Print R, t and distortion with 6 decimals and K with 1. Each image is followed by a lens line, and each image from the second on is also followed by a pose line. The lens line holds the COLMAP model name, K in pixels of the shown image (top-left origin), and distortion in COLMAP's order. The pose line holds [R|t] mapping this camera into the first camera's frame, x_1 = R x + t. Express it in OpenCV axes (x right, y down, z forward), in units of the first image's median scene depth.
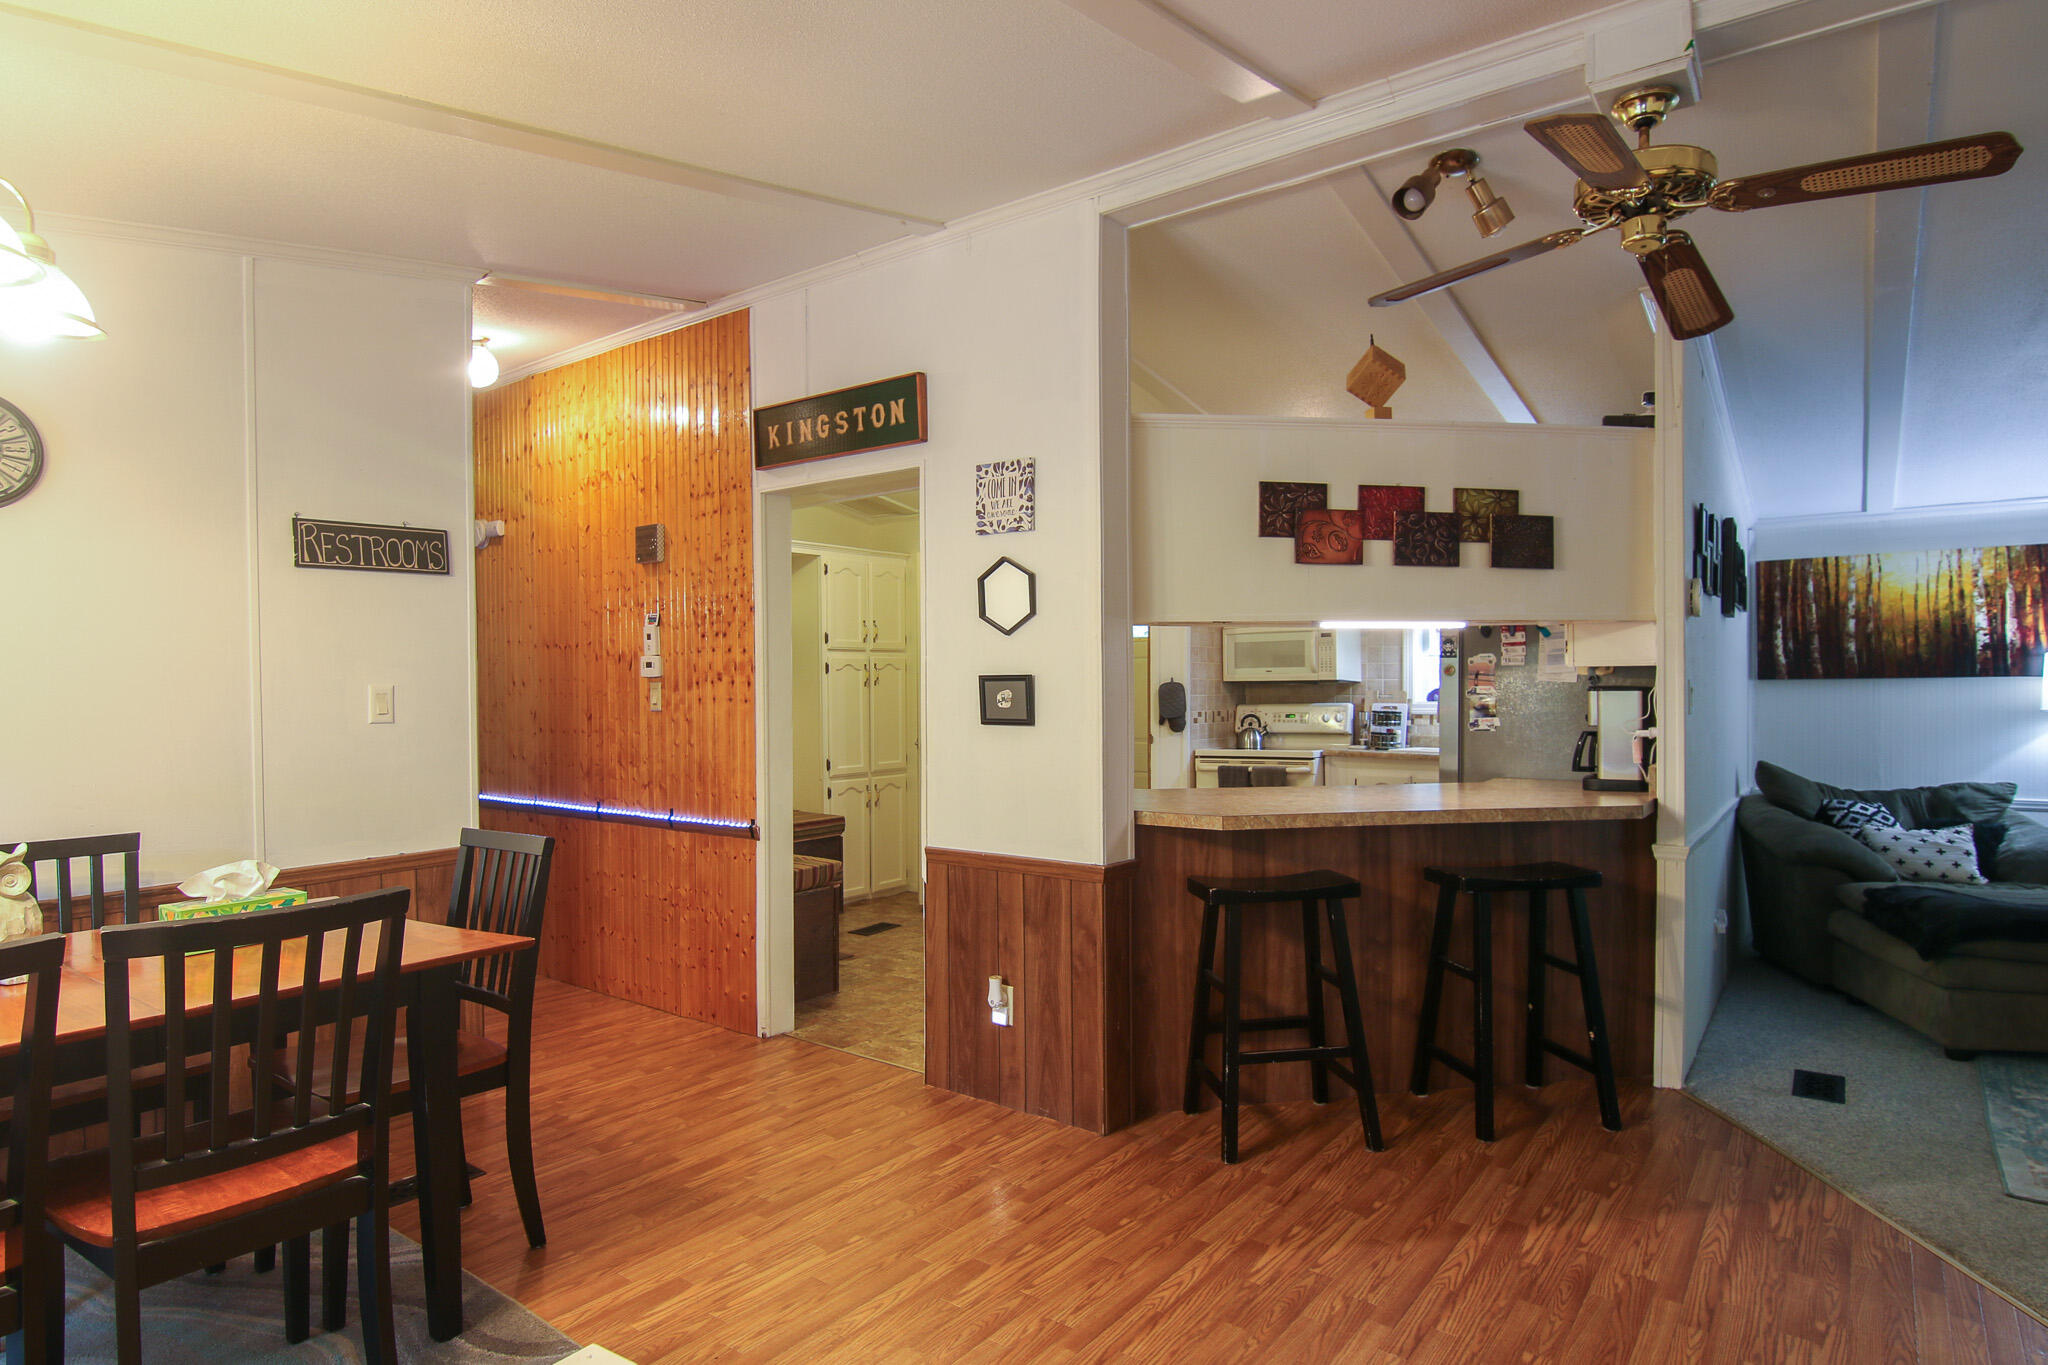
lens RADIAL K [[1130.3, 0, 996.4], [0, 1130.3, 687.7], [0, 0, 1]] dist [0.000672, -0.000290]
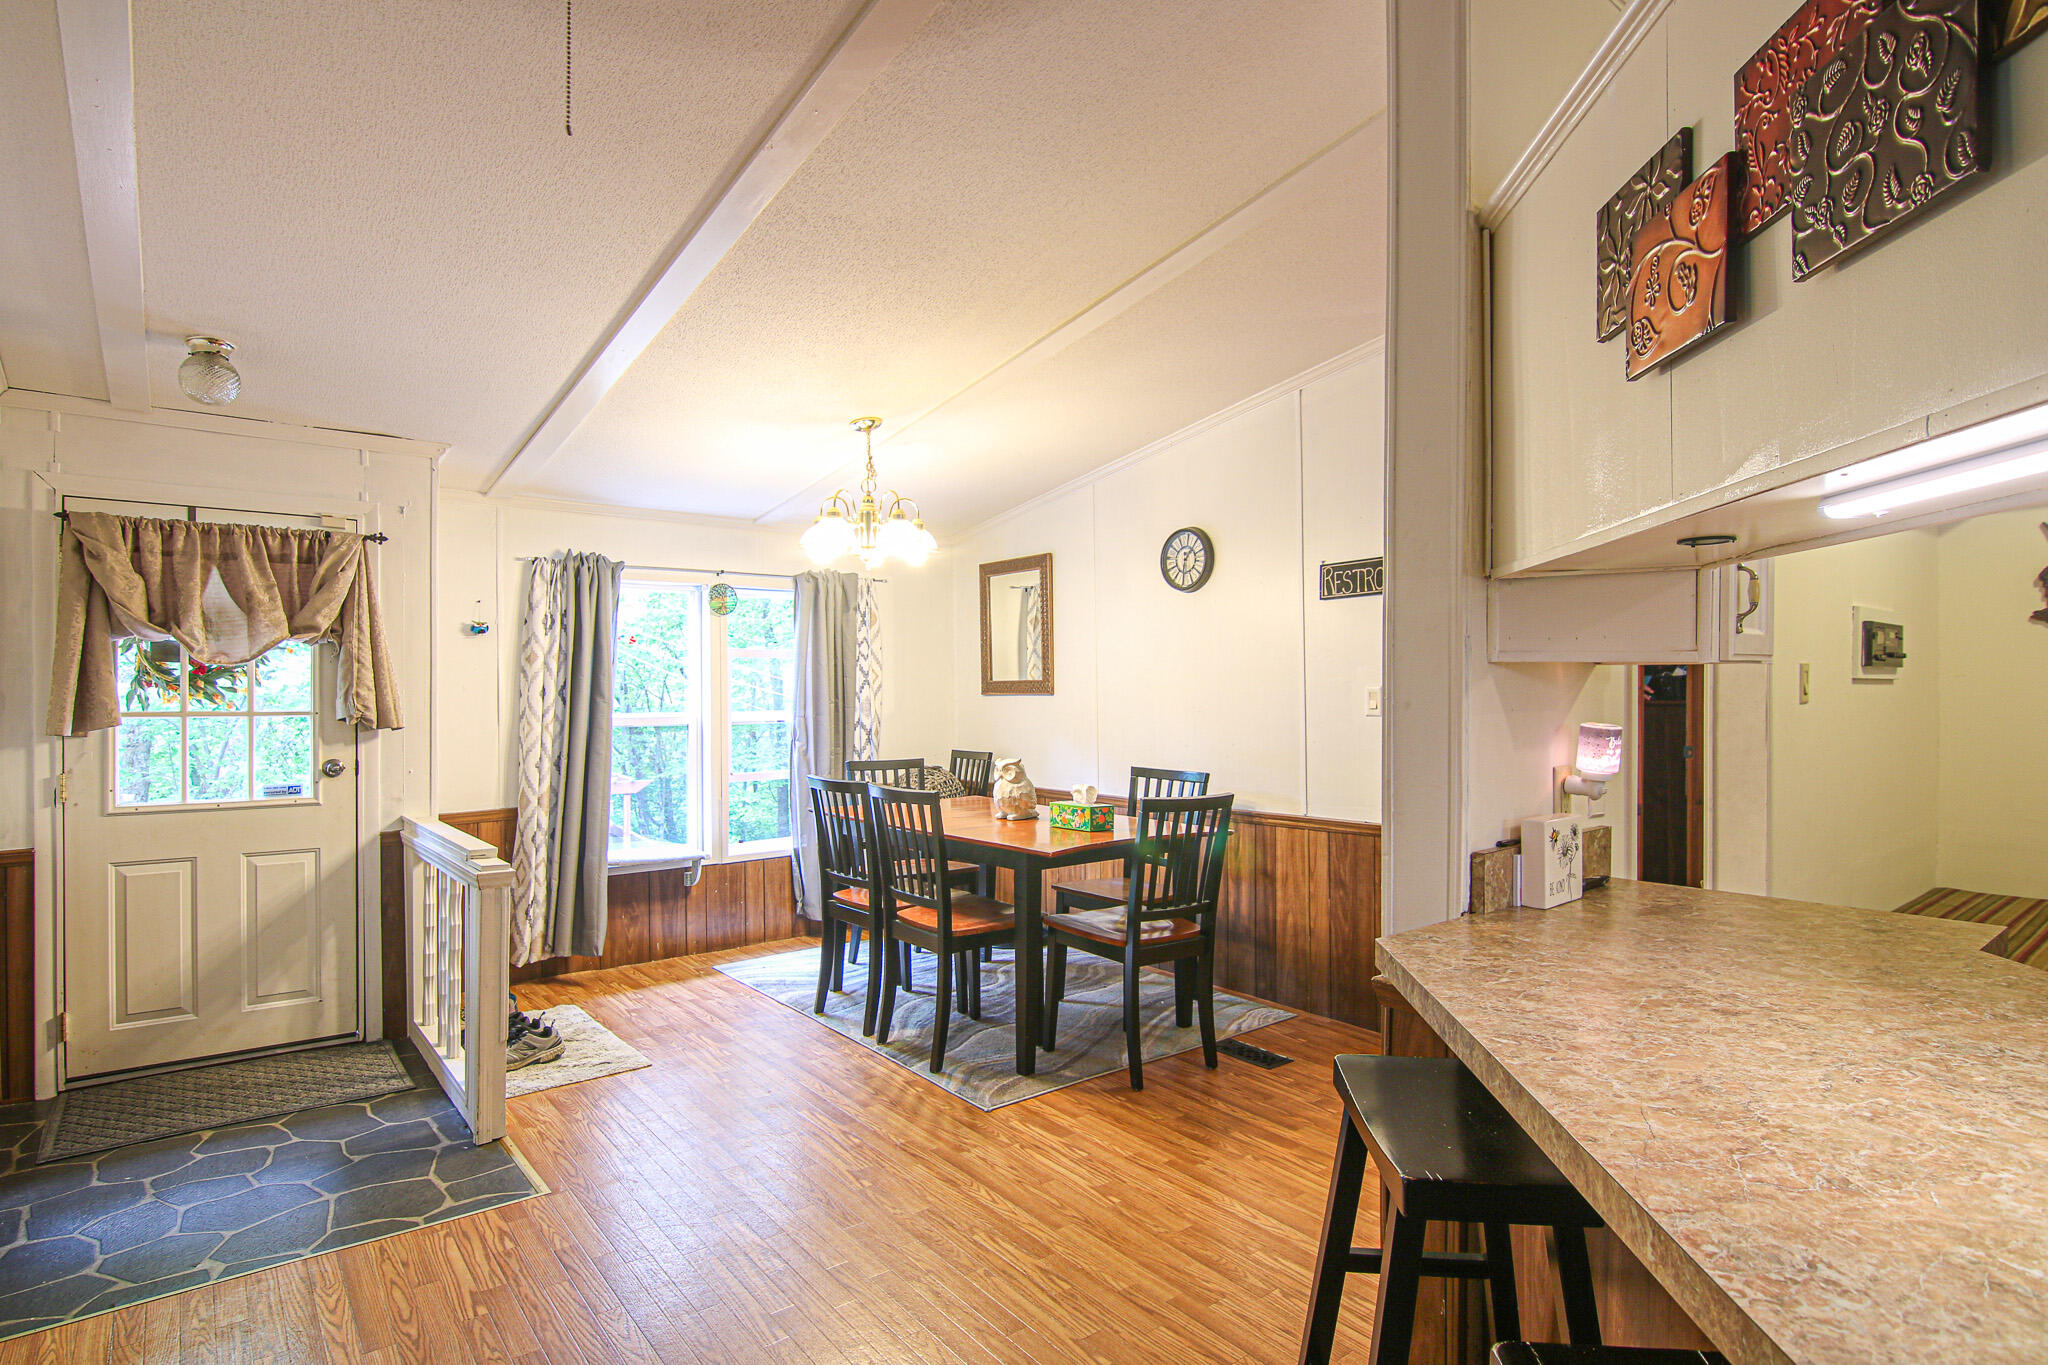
lens RADIAL K [[1066.7, 0, 1020.6], [0, 1066.7, 686.7], [0, 0, 1]] dist [0.001982, -0.000771]
pose [[-0.247240, 0.004312, -0.968945, 0.578588], [0.004890, 0.999983, 0.003203, -0.005563], [0.968942, -0.003946, -0.247257, 0.759960]]
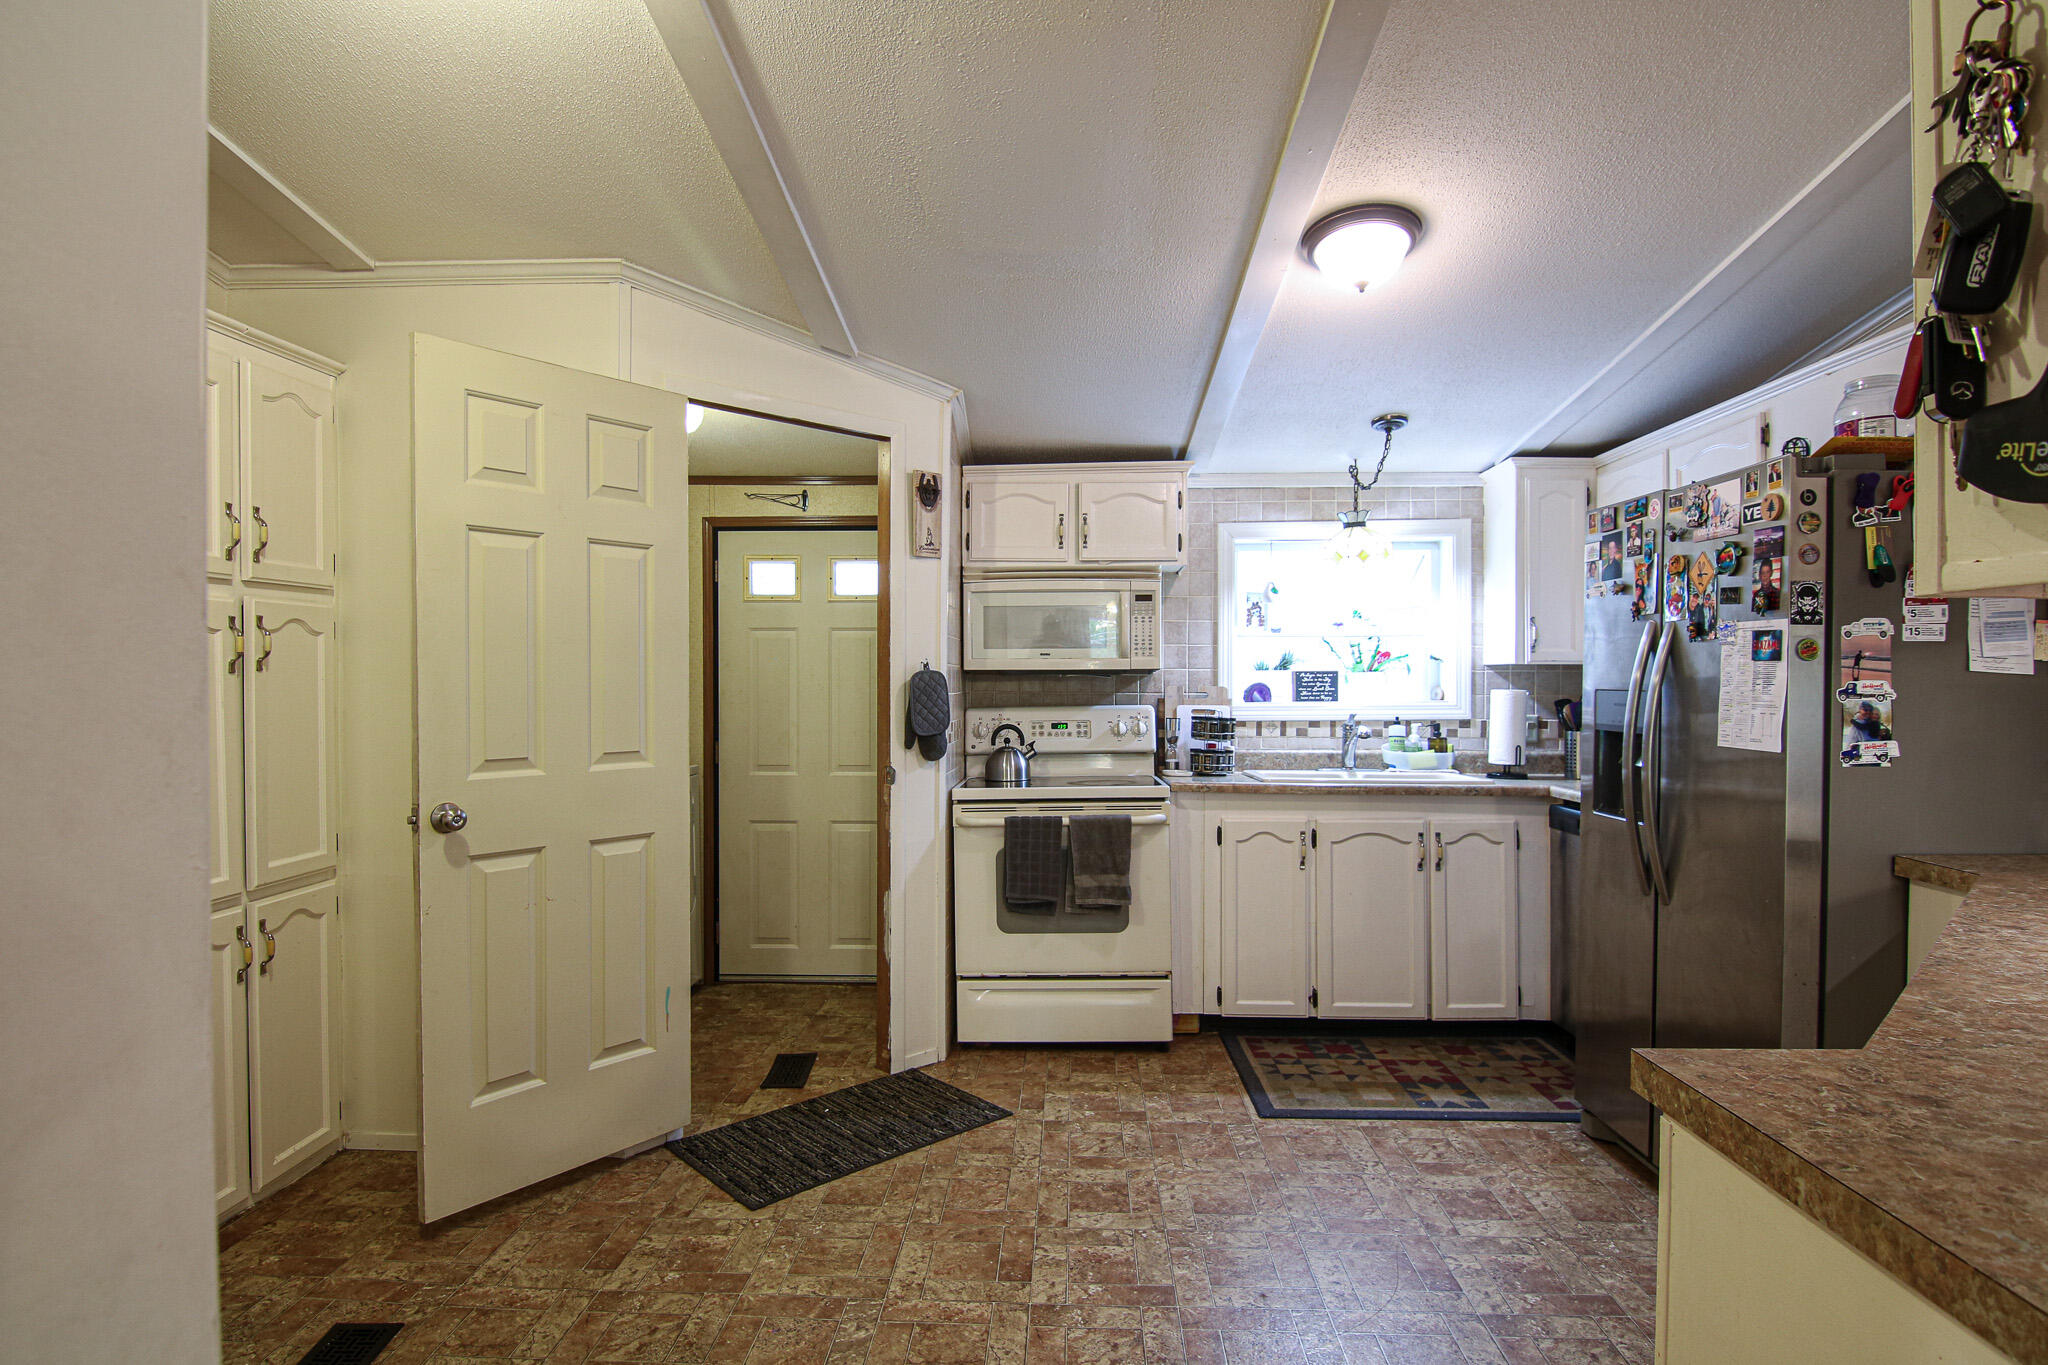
lens RADIAL K [[1066.7, 0, 1020.6], [0, 1066.7, 686.7], [0, 0, 1]] dist [0.001982, -0.000771]
pose [[0.809547, 0.002493, 0.587050, -0.168719], [-0.005160, 0.999983, 0.002869, 0.002127], [-0.587033, -0.005352, 0.809545, 0.817509]]
